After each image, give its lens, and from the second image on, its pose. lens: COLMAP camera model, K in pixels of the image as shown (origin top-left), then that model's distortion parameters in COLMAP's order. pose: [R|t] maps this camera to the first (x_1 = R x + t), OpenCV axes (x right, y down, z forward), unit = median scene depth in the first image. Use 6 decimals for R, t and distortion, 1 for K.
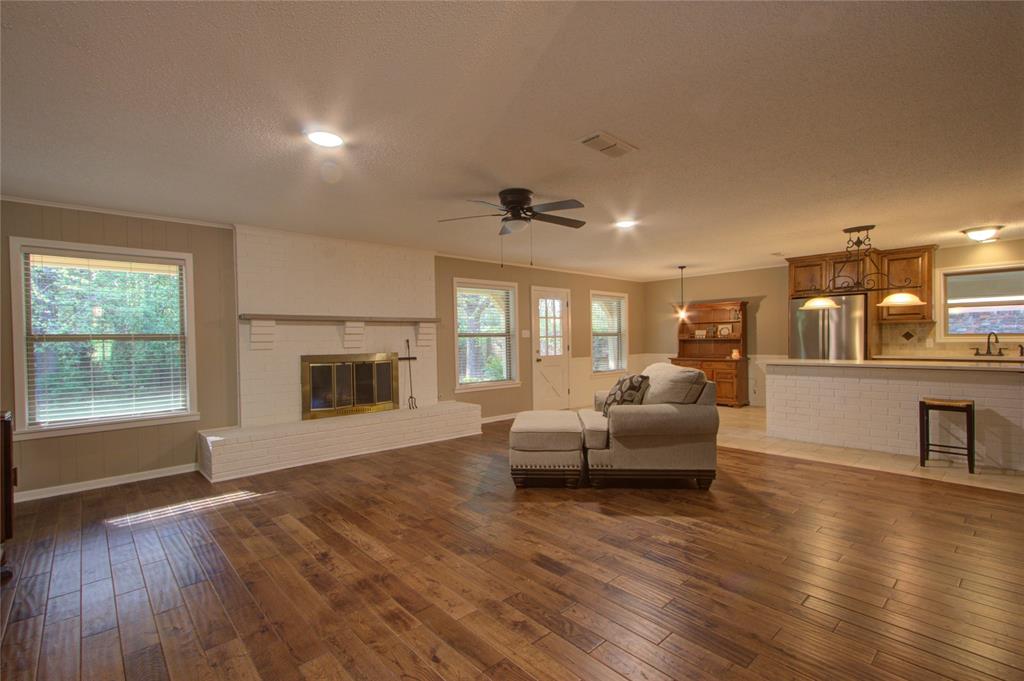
lens RADIAL K [[472.9, 0, 512.6], [0, 472.9, 349.8], [0, 0, 1]] dist [-0.050569, -0.000080]
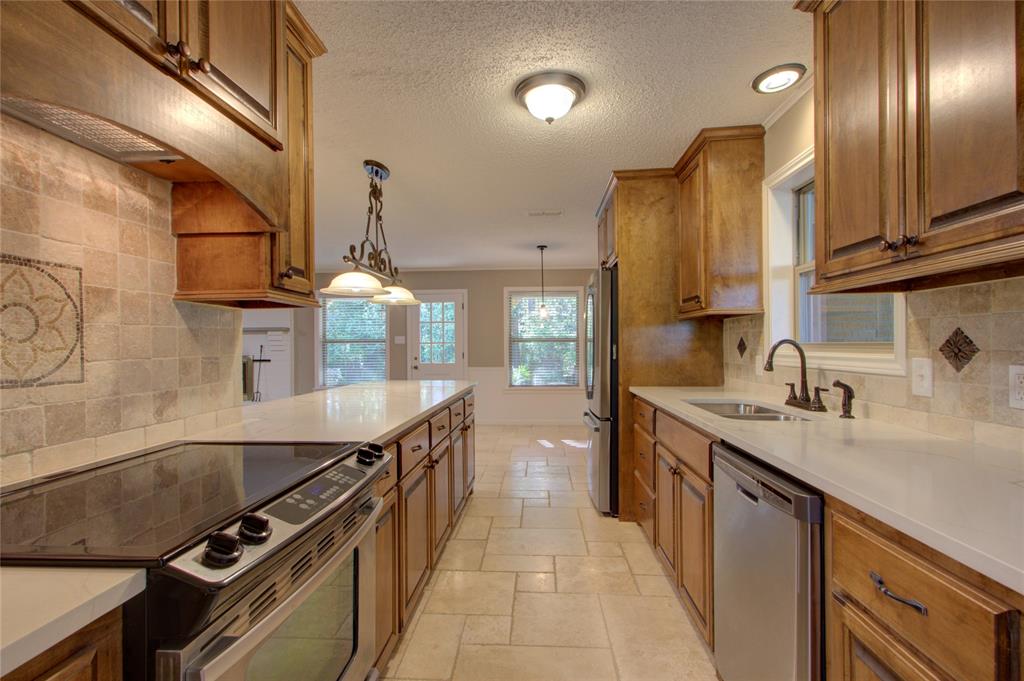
lens RADIAL K [[472.9, 0, 512.6], [0, 472.9, 349.8], [0, 0, 1]] dist [-0.050569, -0.000080]
pose [[0.699731, 0.015799, -0.714232, 1.059804], [-0.019863, 0.999799, 0.002656, -0.024858], [0.714130, 0.012328, 0.699904, 0.580054]]
